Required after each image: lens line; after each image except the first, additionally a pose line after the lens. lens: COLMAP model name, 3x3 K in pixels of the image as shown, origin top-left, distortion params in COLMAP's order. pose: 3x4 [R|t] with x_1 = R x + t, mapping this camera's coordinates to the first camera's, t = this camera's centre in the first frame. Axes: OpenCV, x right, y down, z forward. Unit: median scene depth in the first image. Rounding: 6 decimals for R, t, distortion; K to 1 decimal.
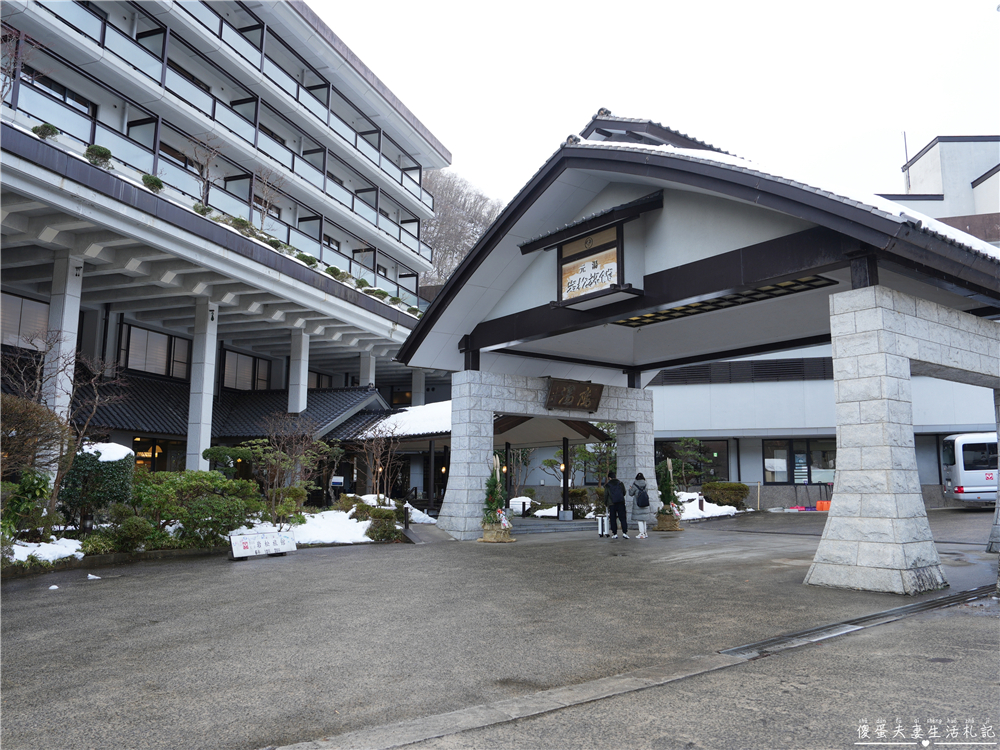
lens RADIAL K [[778.9, 0, 500.0], [0, 778.9, 375.0], [0, 0, 1]] dist [-0.109879, 0.090083]
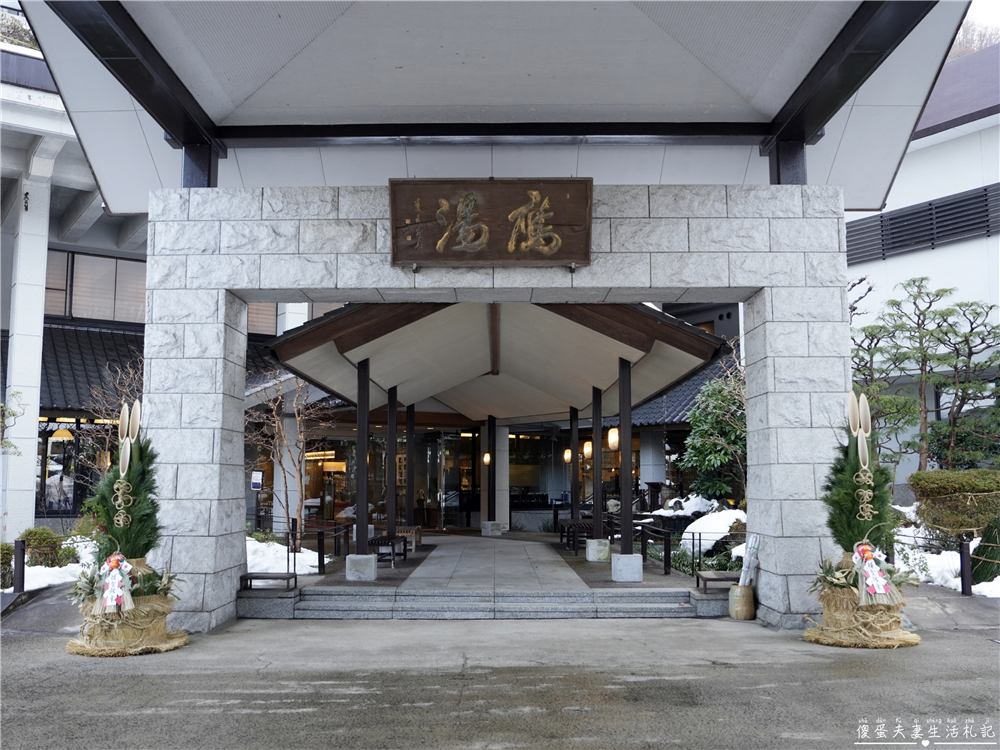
lens RADIAL K [[948.1, 0, 500.0], [0, 948.1, 375.0], [0, 0, 1]] dist [-0.095471, -0.001268]
pose [[0.798689, -0.075296, -0.597015, 0.366273], [0.089504, 0.995969, -0.005873, 0.103151], [0.595051, -0.048745, 0.802208, 0.723325]]
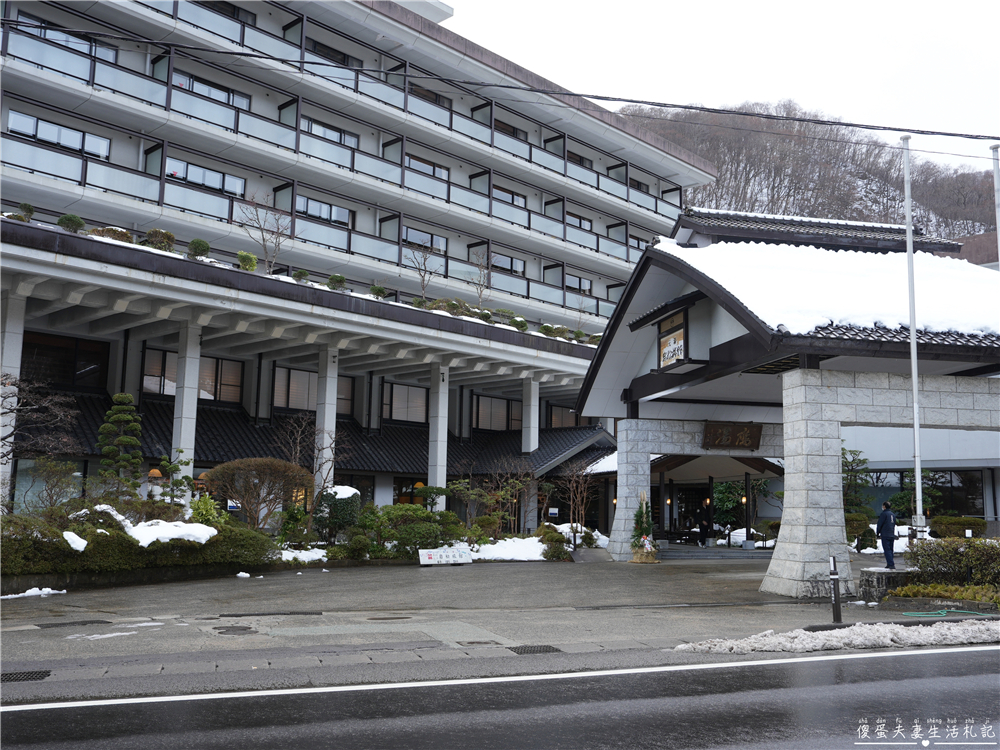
lens RADIAL K [[969.4, 0, 500.0], [0, 969.4, 375.0], [0, 0, 1]] dist [-0.034333, 0.006812]
pose [[0.907157, -0.050625, -0.417736, 0.407360], [0.048683, 0.998697, -0.015311, -0.060306], [0.417966, -0.006447, 0.908440, -0.427284]]
